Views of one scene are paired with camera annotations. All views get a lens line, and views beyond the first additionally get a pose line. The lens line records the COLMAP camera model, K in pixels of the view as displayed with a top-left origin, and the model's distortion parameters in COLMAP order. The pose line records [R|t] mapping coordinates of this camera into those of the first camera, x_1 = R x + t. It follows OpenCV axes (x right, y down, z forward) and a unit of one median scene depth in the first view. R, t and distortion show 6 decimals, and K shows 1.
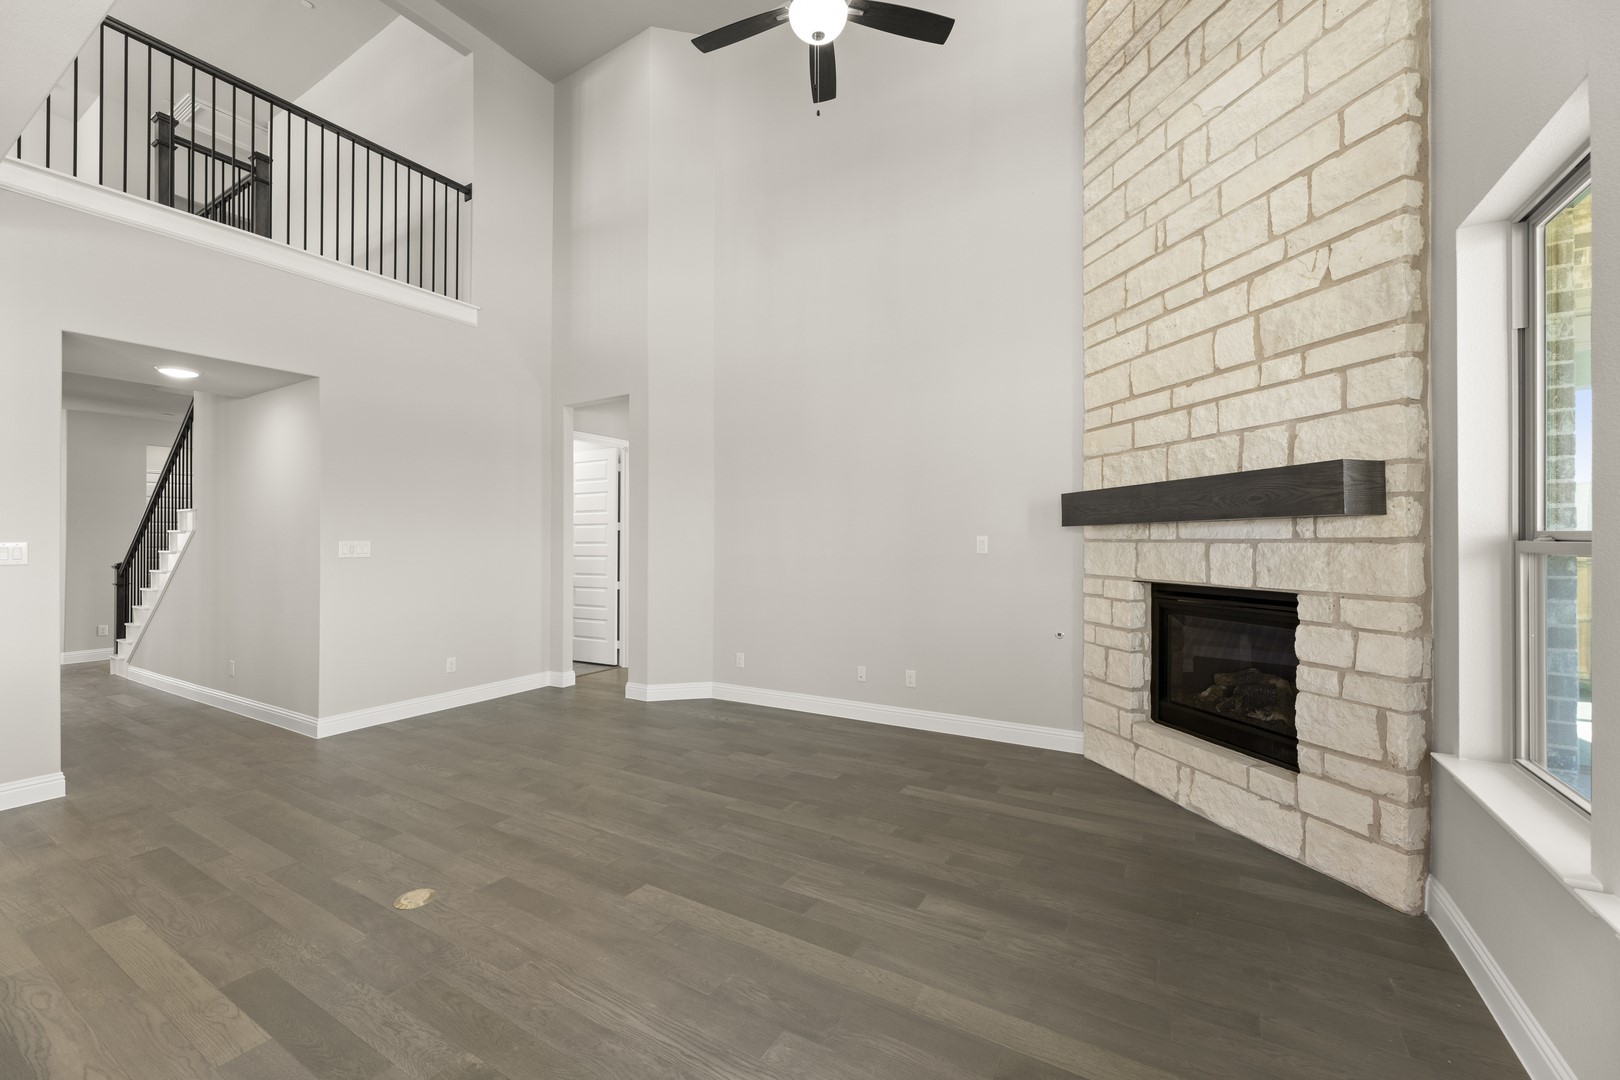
lens RADIAL K [[659.9, 0, 812.9], [0, 659.9, 545.6], [0, 0, 1]] dist [0.002979, -0.000229]
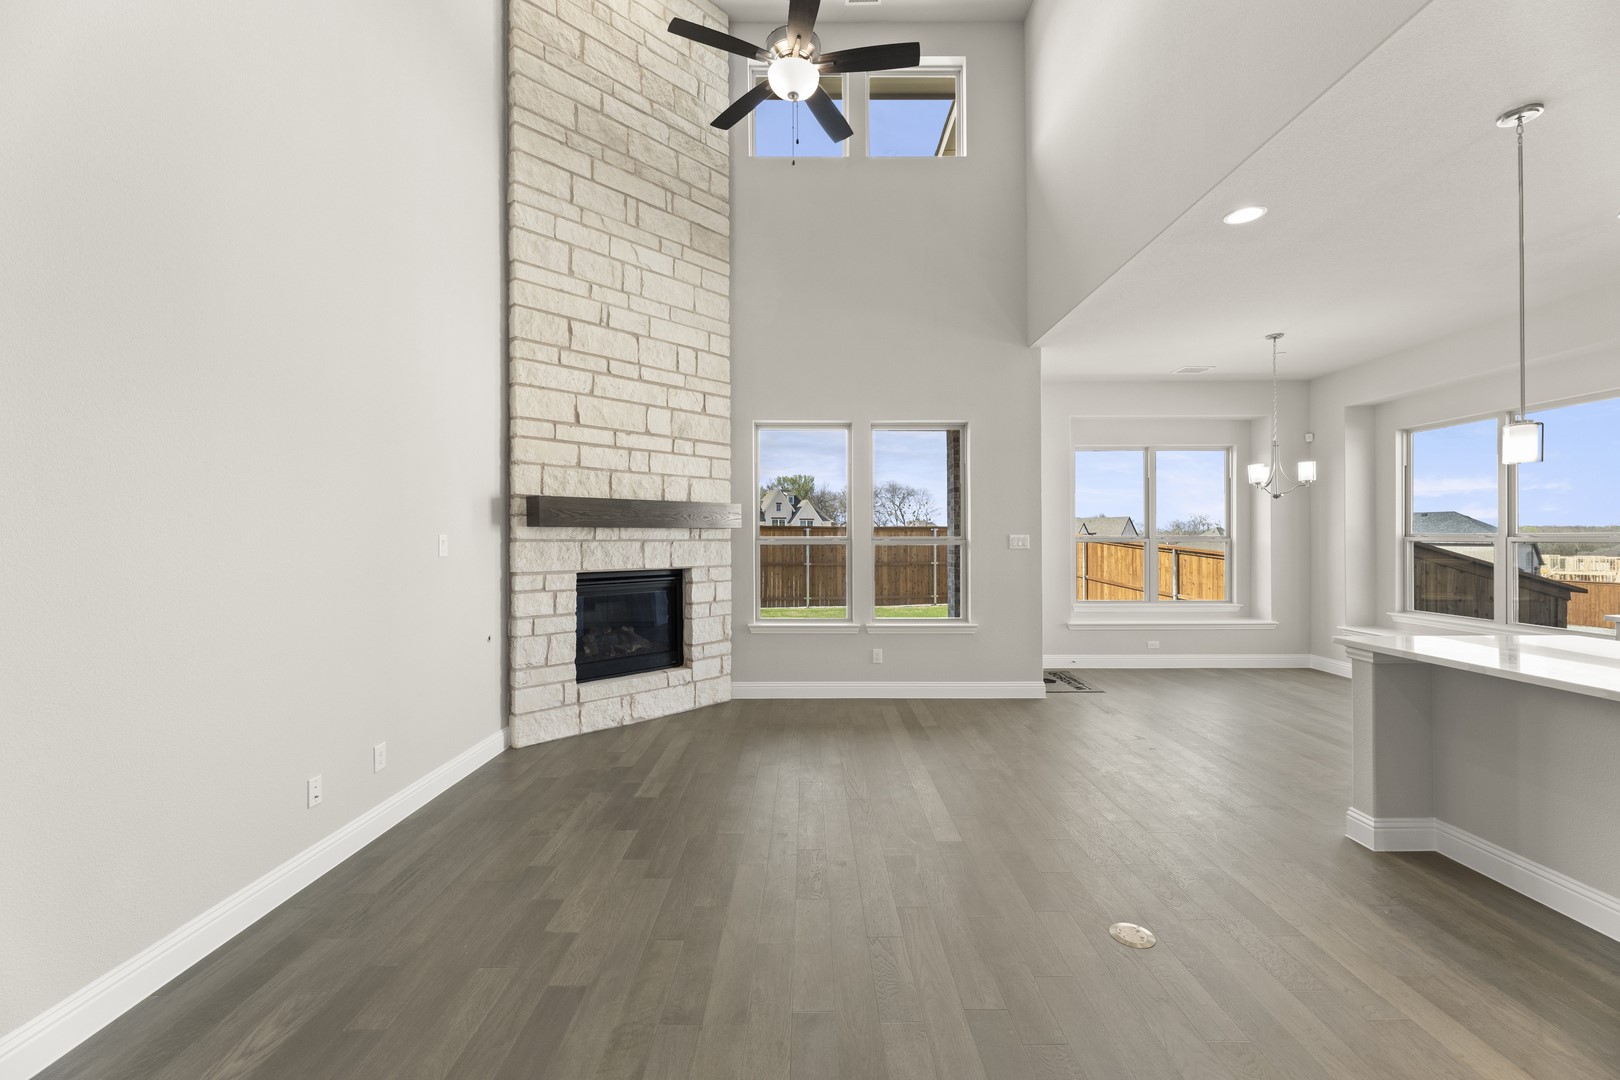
lens RADIAL K [[659.9, 0, 800.3], [0, 659.9, 550.1], [0, 0, 1]] dist [0.002979, -0.000229]
pose [[-0.510642, -0.006651, 0.859768, -0.886298], [0.011925, 0.999819, 0.014816, -0.002927], [-0.859711, 0.017818, -0.510471, 1.425886]]
